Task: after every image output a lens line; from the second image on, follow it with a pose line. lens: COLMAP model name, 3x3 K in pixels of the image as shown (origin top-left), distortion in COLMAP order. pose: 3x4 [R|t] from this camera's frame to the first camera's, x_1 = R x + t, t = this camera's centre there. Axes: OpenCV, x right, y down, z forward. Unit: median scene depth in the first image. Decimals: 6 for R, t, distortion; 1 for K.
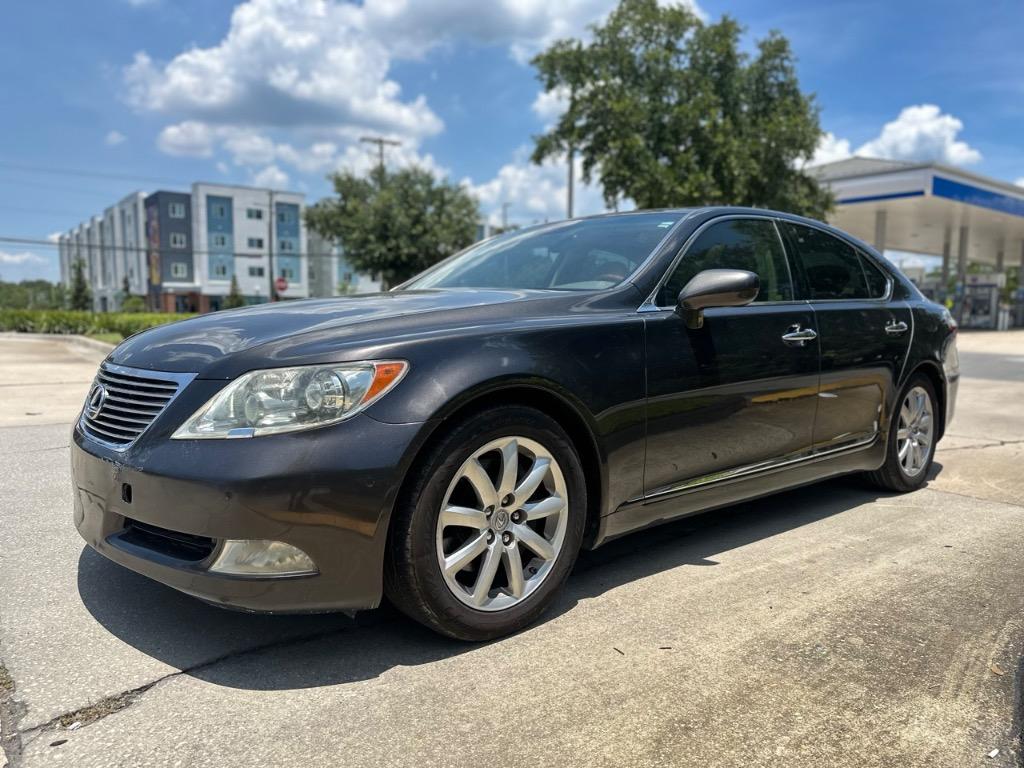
lens RADIAL K [[748.5, 0, 512.4], [0, 748.5, 390.2], [0, 0, 1]] dist [0.024775, -0.044678]
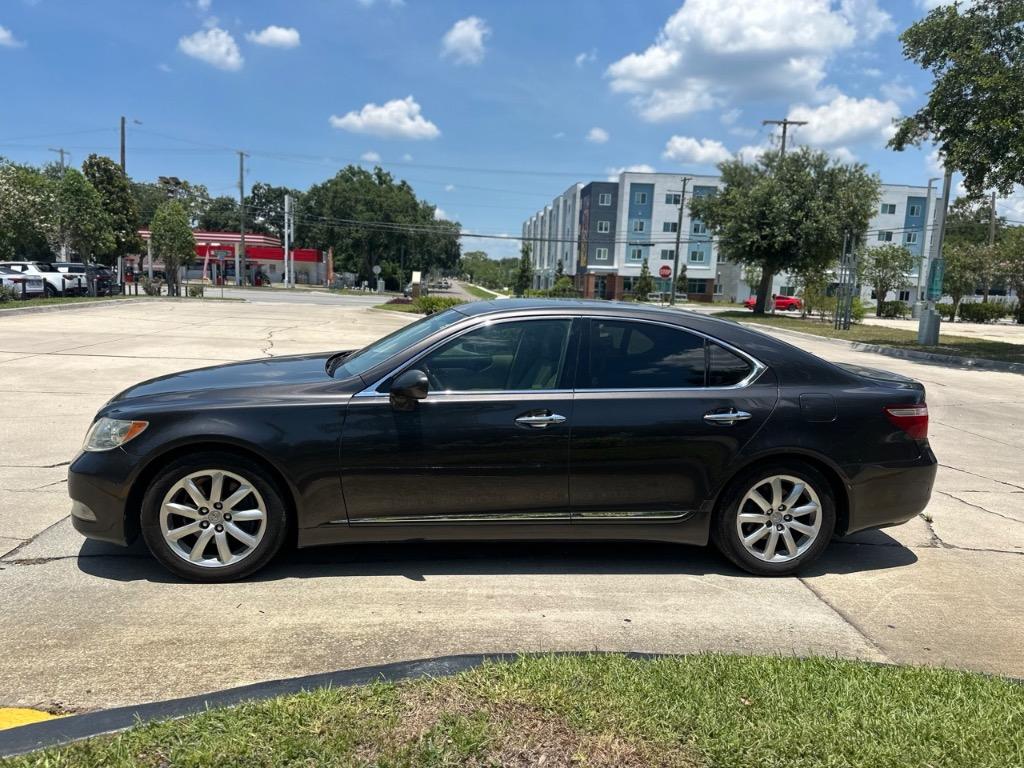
lens RADIAL K [[748.5, 0, 511.5], [0, 748.5, 394.2], [0, 0, 1]] dist [0.024775, -0.044678]
pose [[0.825967, 0.104765, -0.553897, 1.577815], [-0.080673, 0.994433, 0.067791, -0.298169], [0.557916, -0.011308, 0.829821, -0.058334]]
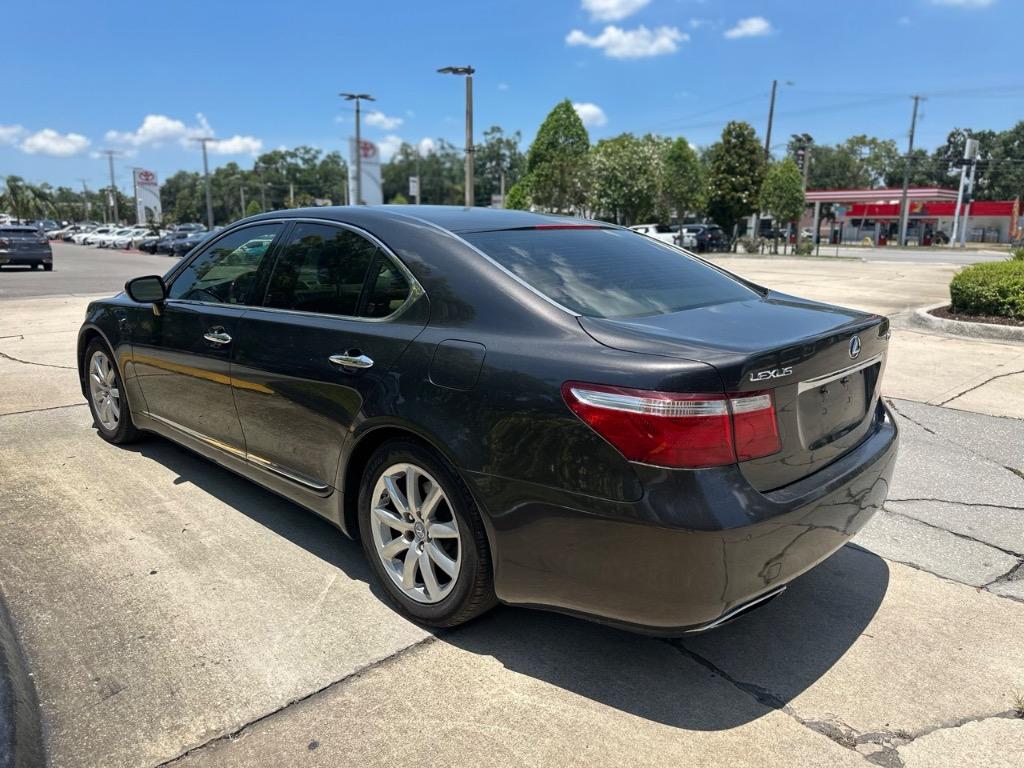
lens RADIAL K [[748.5, 0, 504.8], [0, 748.5, 381.8], [0, 0, 1]] dist [0.024775, -0.044678]
pose [[0.055975, 0.187656, -0.980639, 2.319461], [-0.097627, 0.978501, 0.181674, -0.379799], [0.993648, 0.085567, 0.073092, 2.188408]]
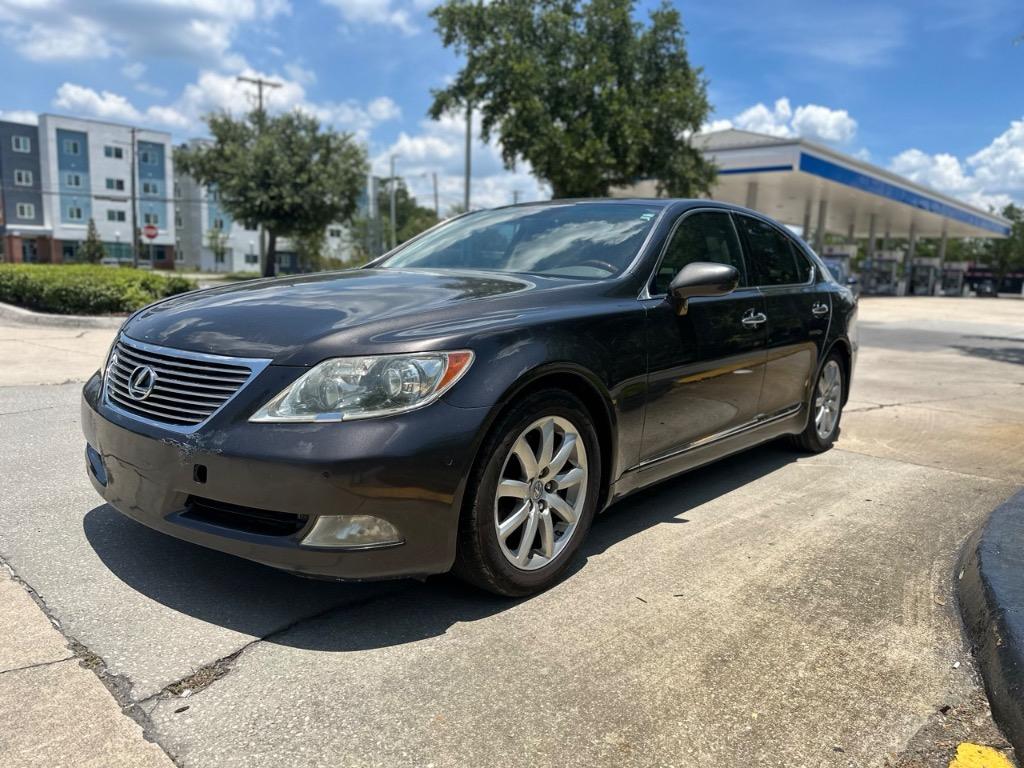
lens RADIAL K [[748.5, 0, 514.4], [0, 748.5, 387.9], [0, 0, 1]] dist [0.024775, -0.044678]
pose [[0.985715, 0.000632, 0.168423, -0.252816], [-0.010178, 0.998389, 0.055822, -0.043352], [-0.168117, -0.056739, 0.984133, -0.090847]]
